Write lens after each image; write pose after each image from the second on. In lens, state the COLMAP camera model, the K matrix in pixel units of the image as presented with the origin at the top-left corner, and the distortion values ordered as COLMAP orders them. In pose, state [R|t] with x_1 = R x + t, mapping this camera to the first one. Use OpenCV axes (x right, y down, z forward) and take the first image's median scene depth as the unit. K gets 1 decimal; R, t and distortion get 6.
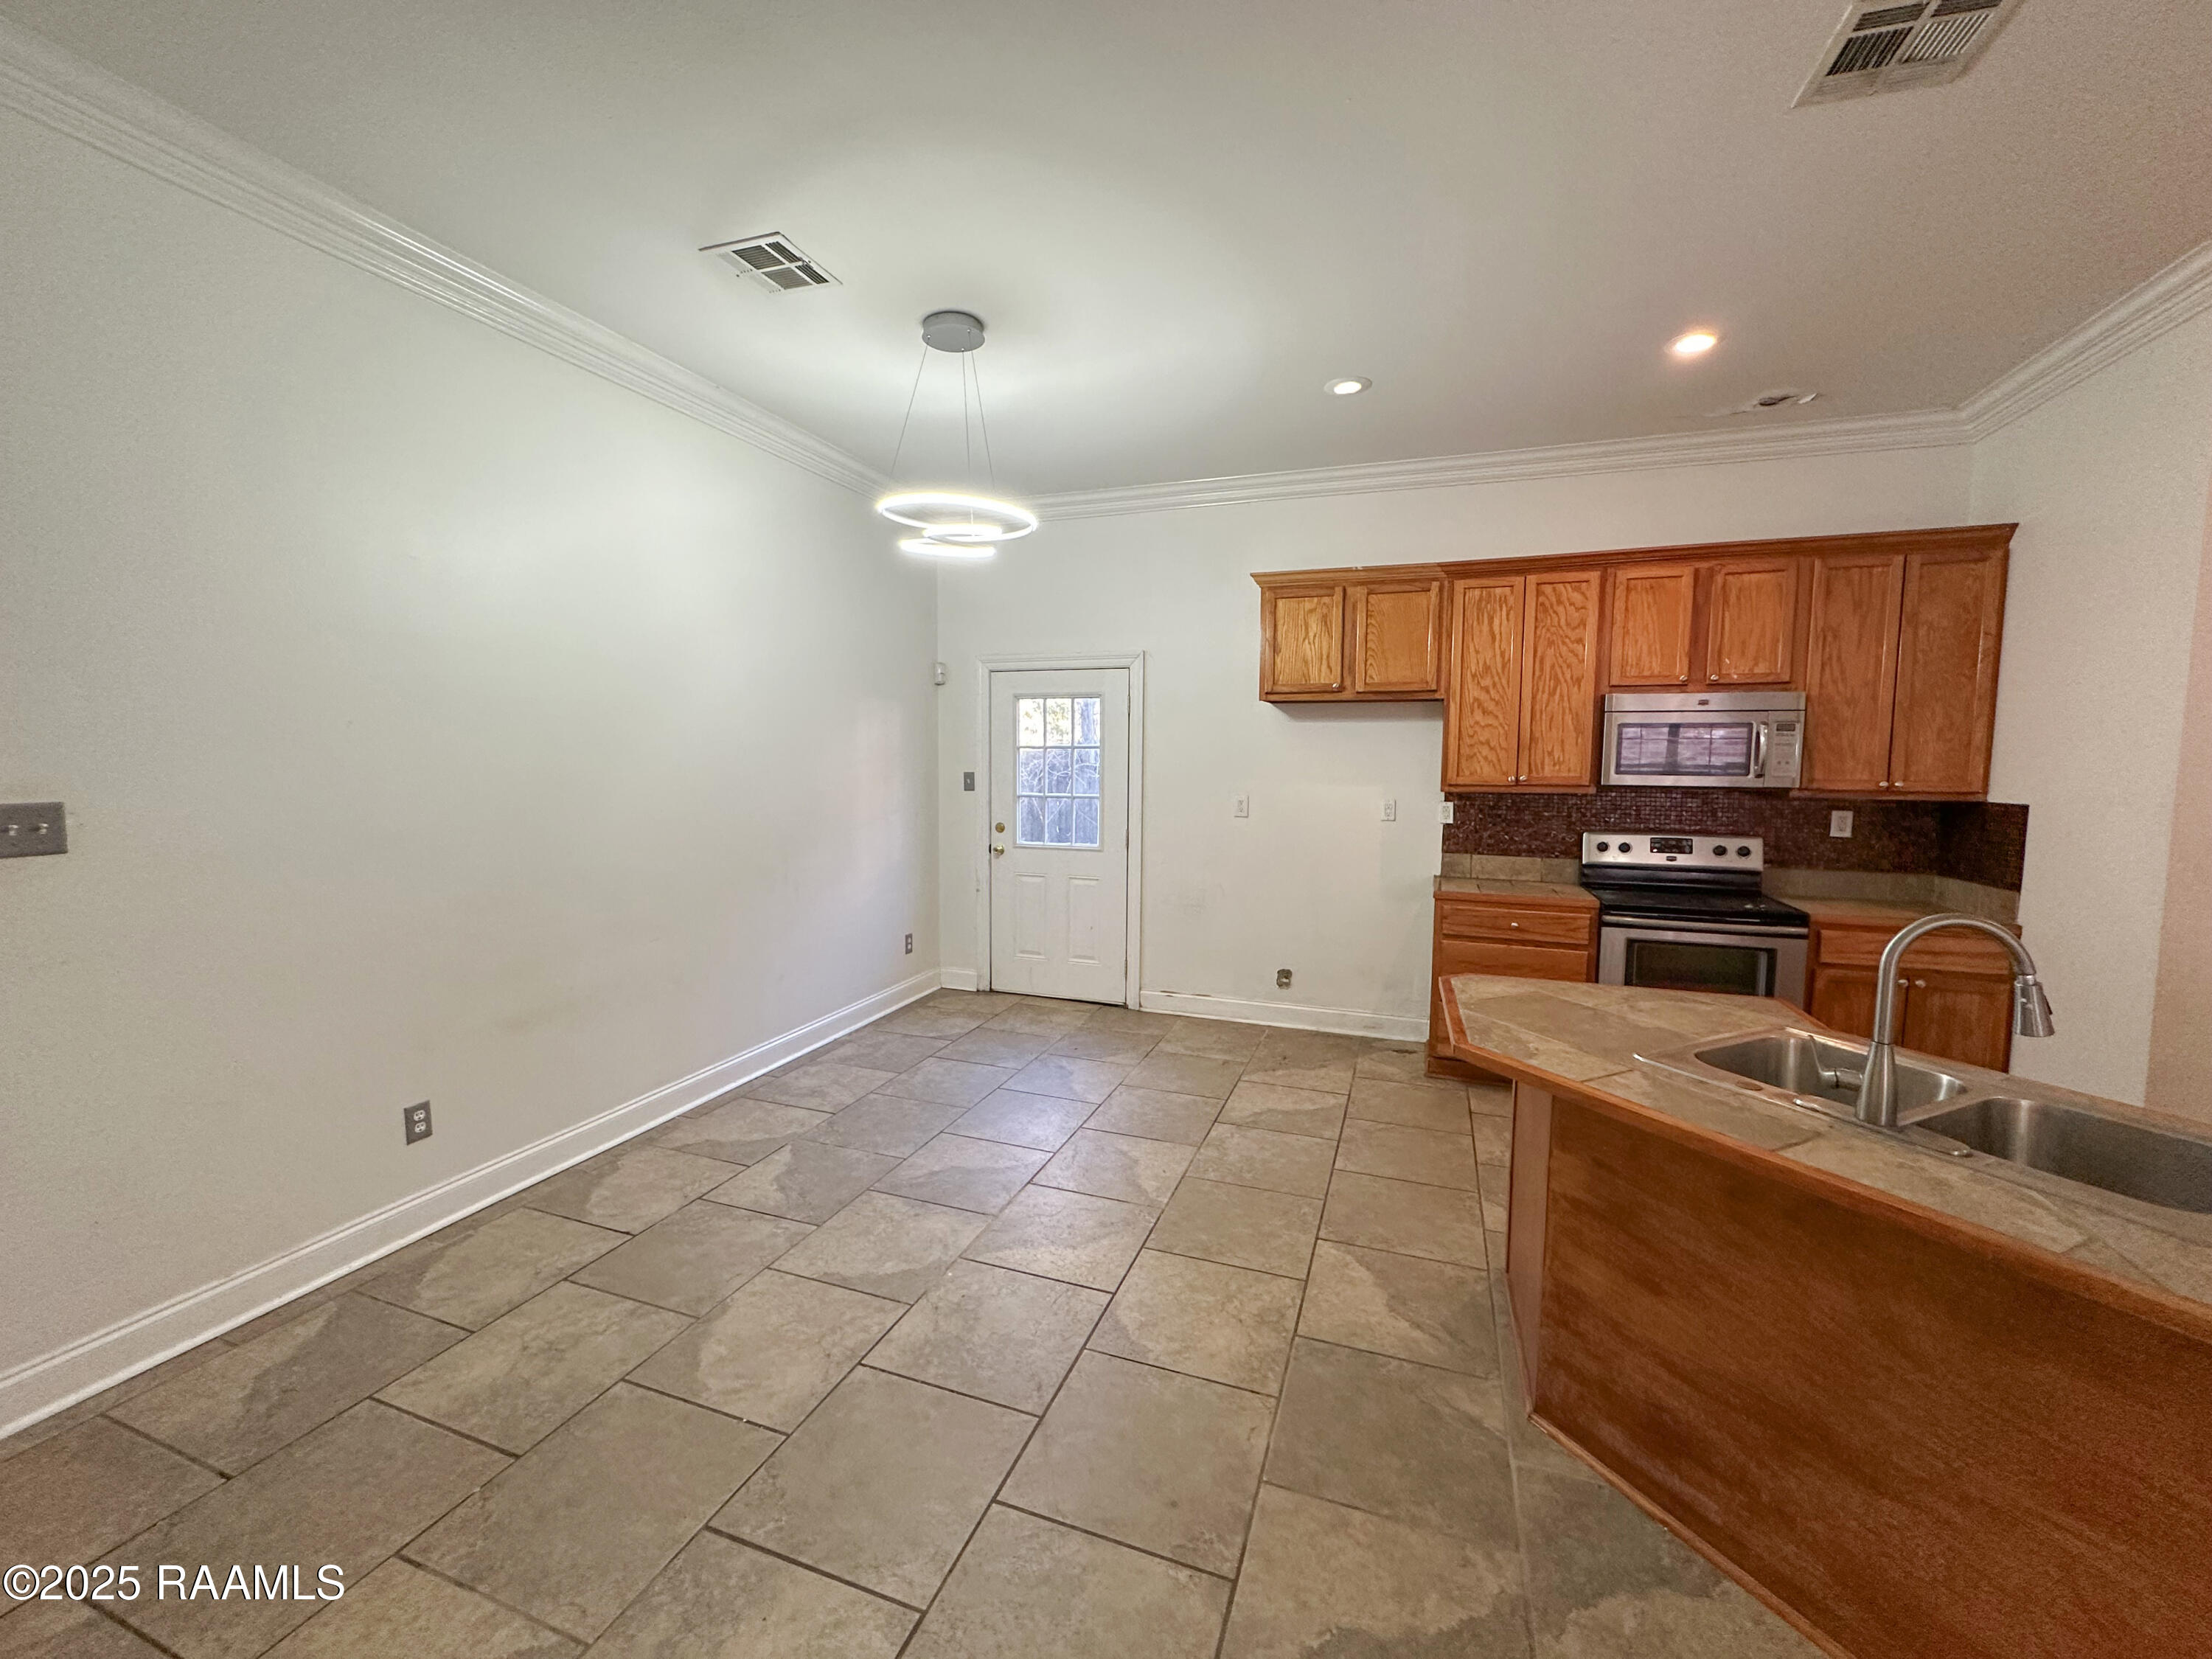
lens RADIAL K [[884.8, 0, 1113.4], [0, 884.8, 838.6], [0, 0, 1]] dist [-0.002249, 0.000961]
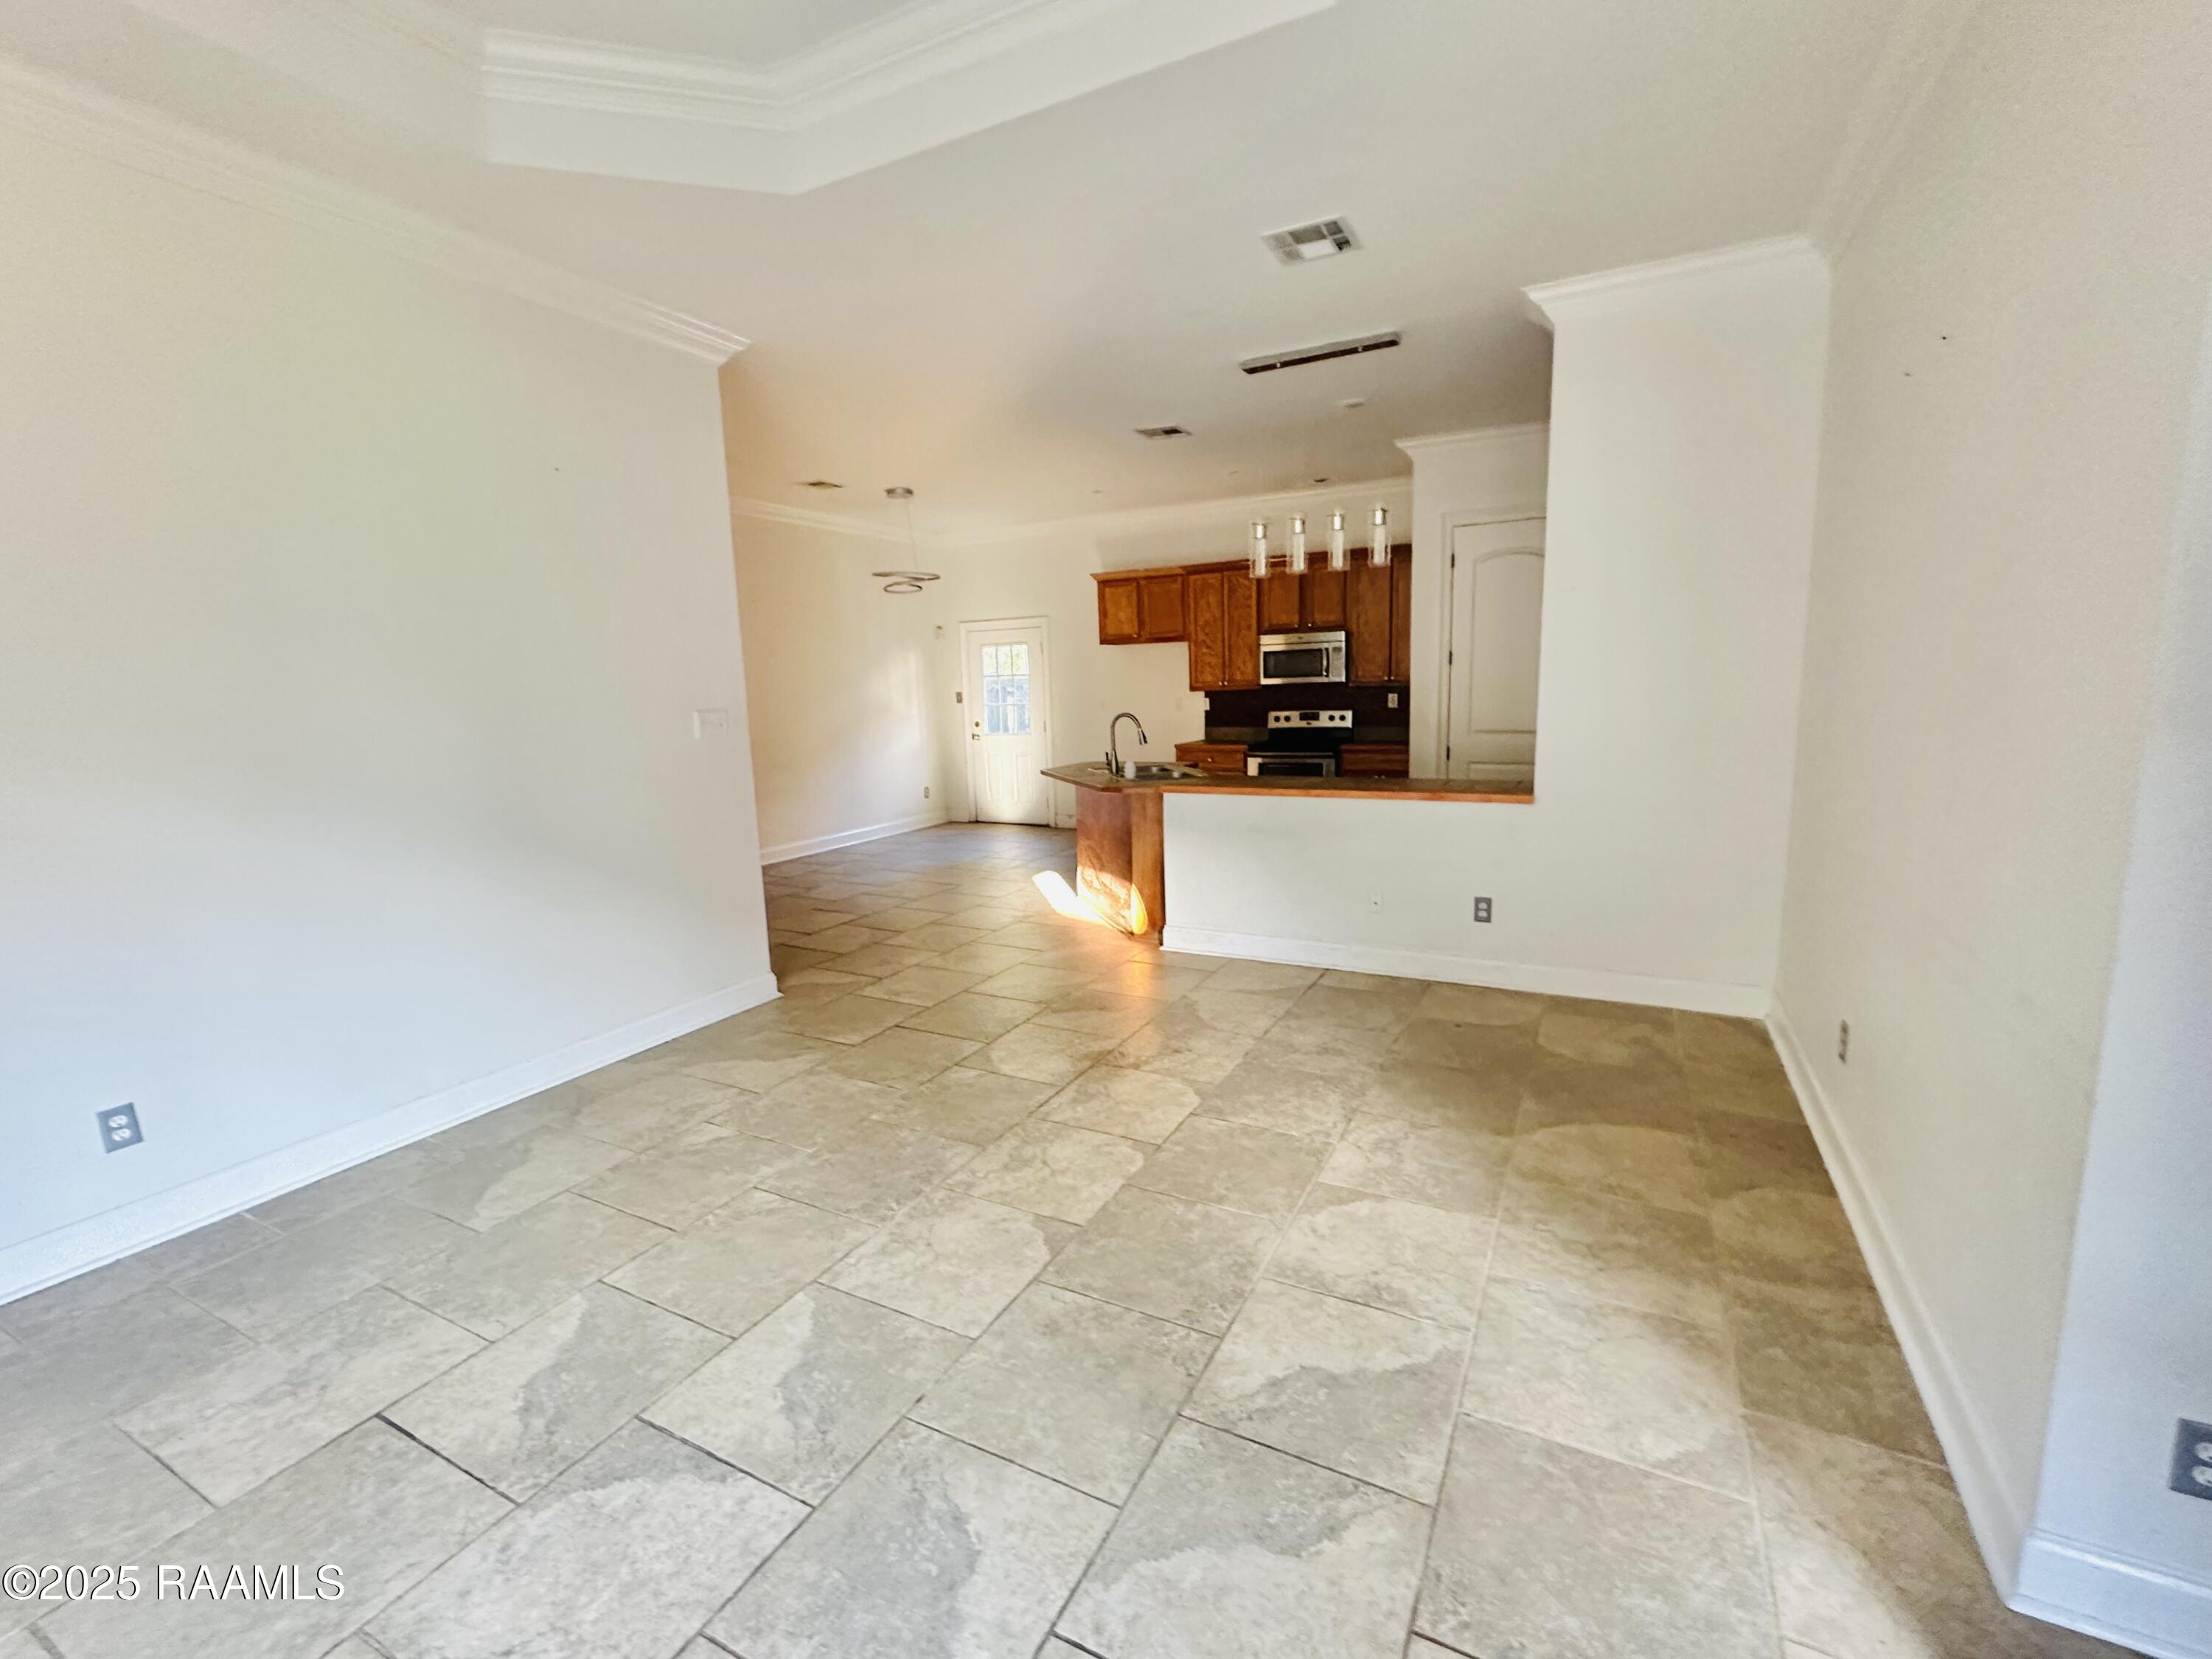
lens RADIAL K [[956.9, 0, 1089.0], [0, 956.9, 827.3], [0, 0, 1]] dist [0.013319, 0.000045]
pose [[0.987917, -0.011269, -0.154572, 0.486274], [0.019198, 0.998570, 0.049901, 0.130059], [0.153789, -0.052266, 0.986720, -1.044170]]
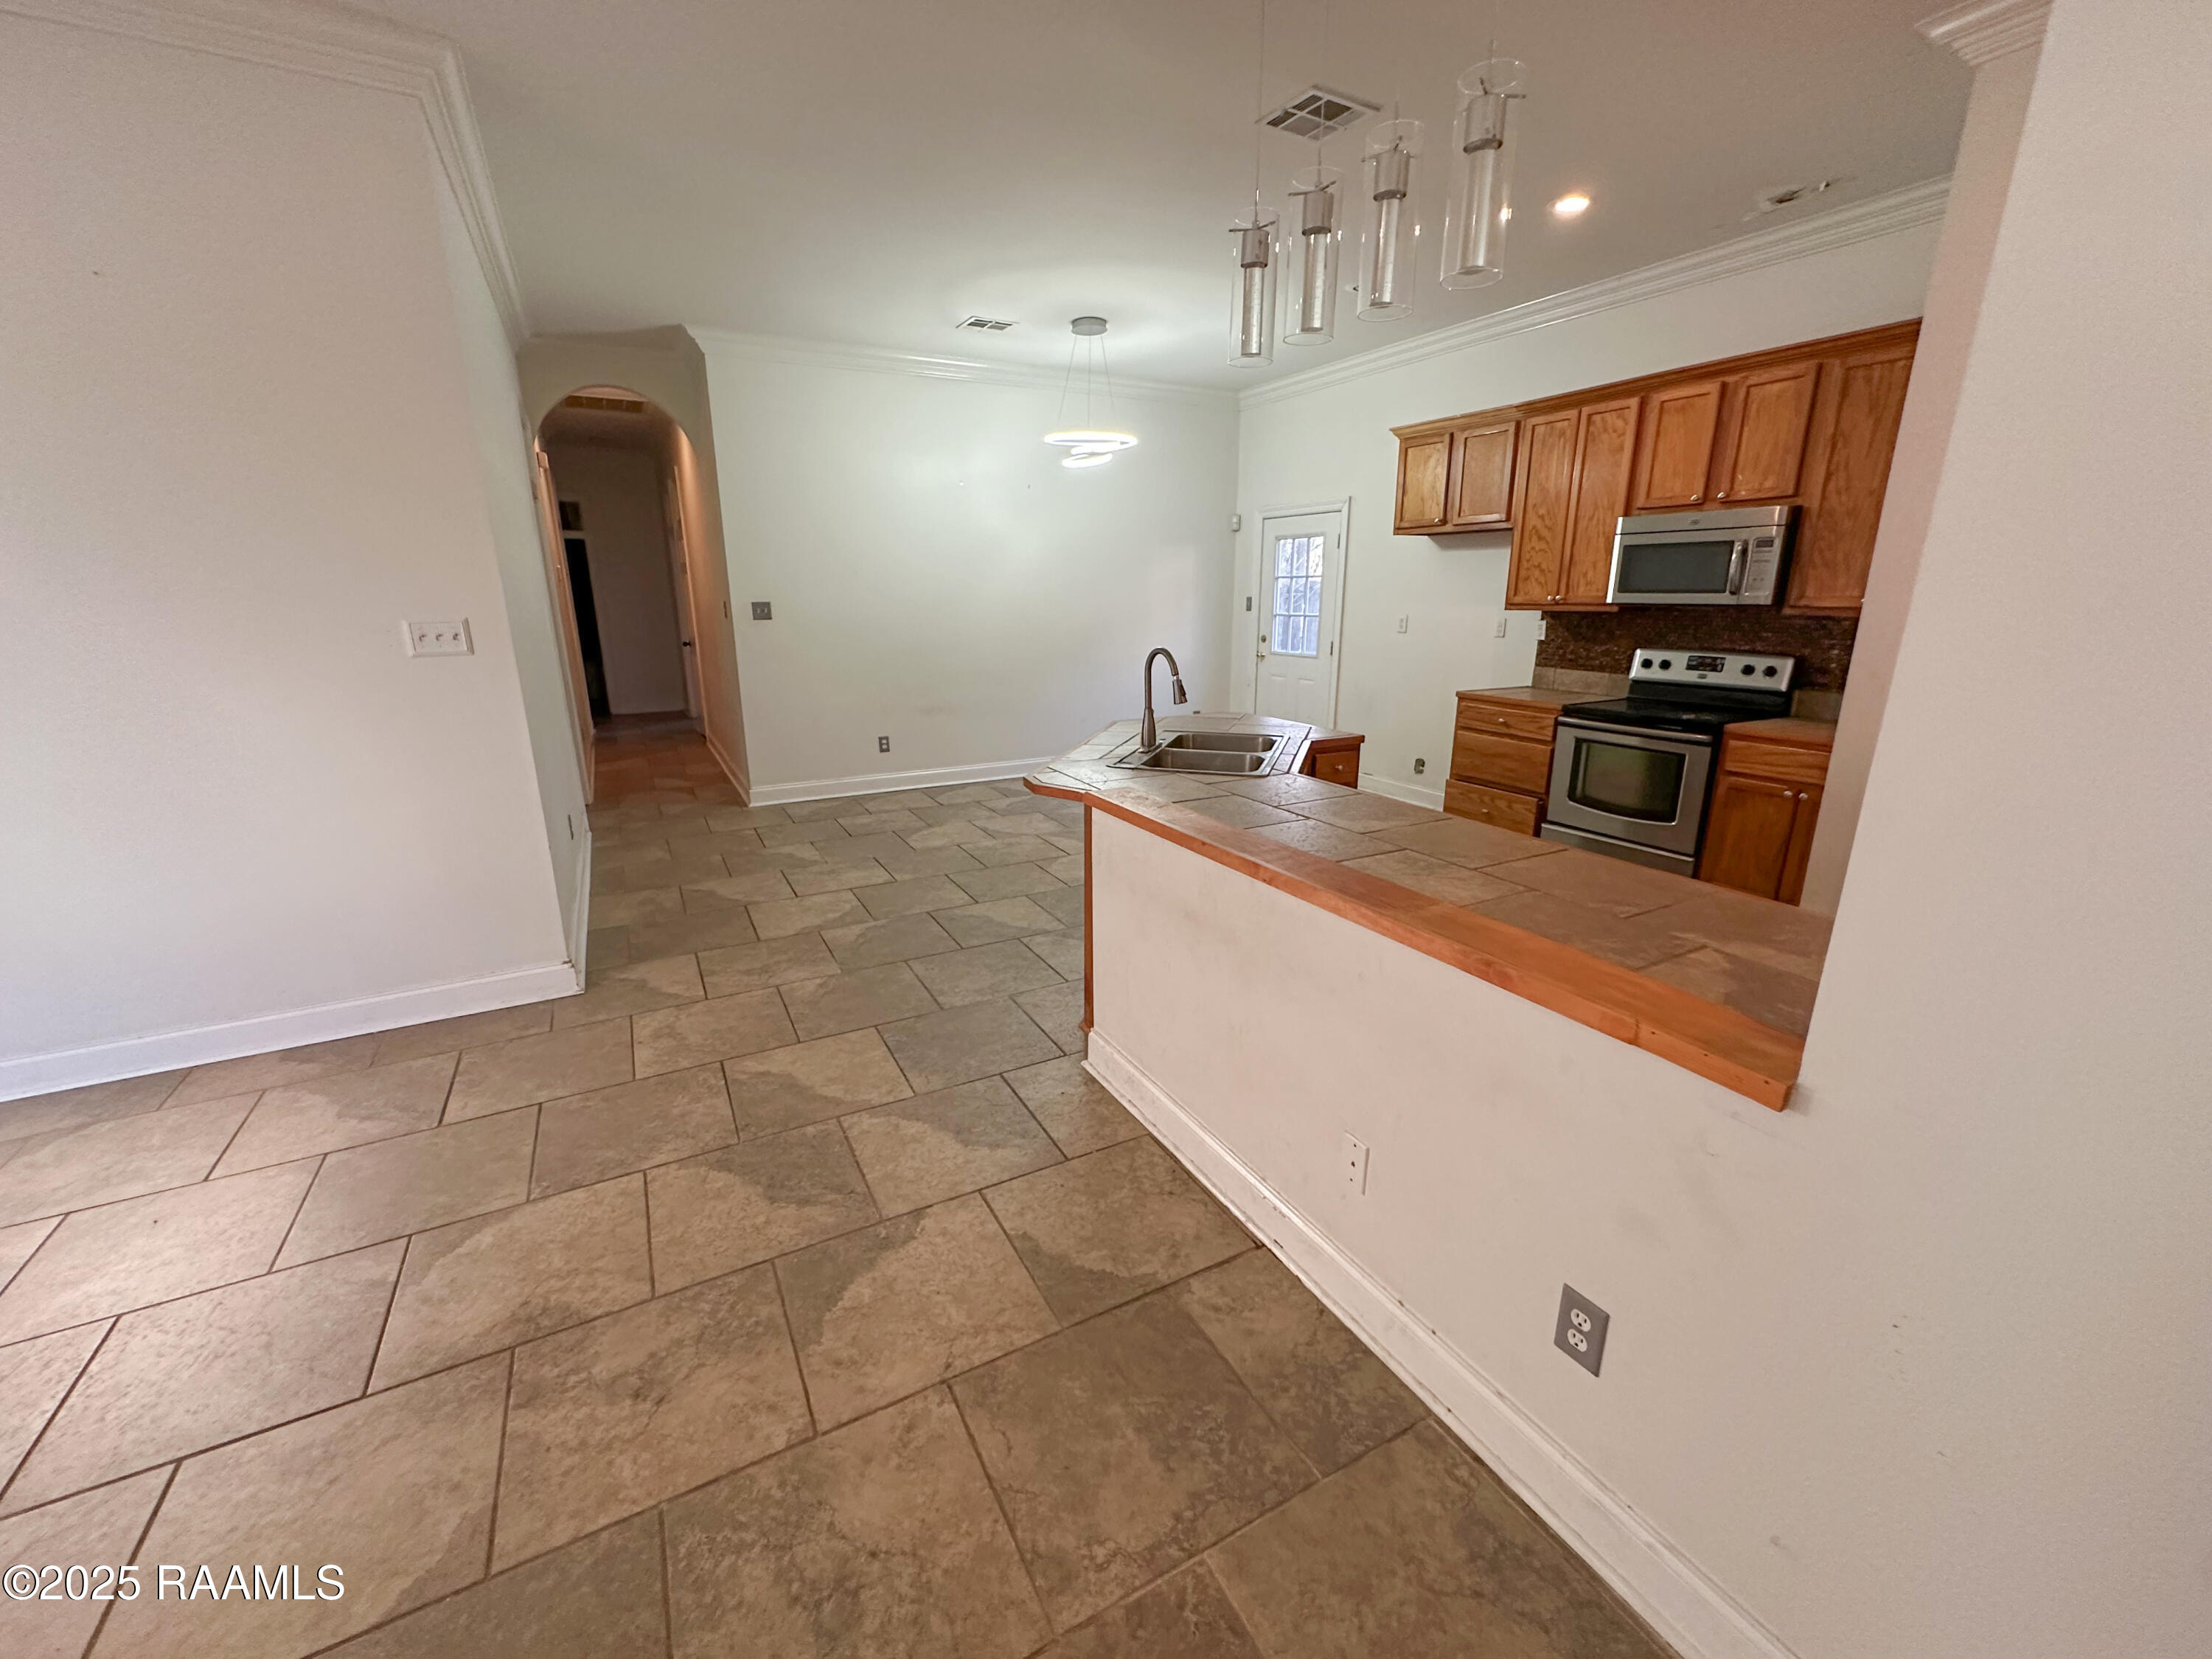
lens RADIAL K [[884.8, 0, 1095.8], [0, 884.8, 828.7], [0, 0, 1]] dist [-0.002249, 0.000961]
pose [[0.745084, 0.168360, -0.645371, 0.803063], [-0.060777, 0.980729, 0.185679, 0.048824], [0.664195, -0.099123, 0.740958, -0.266207]]
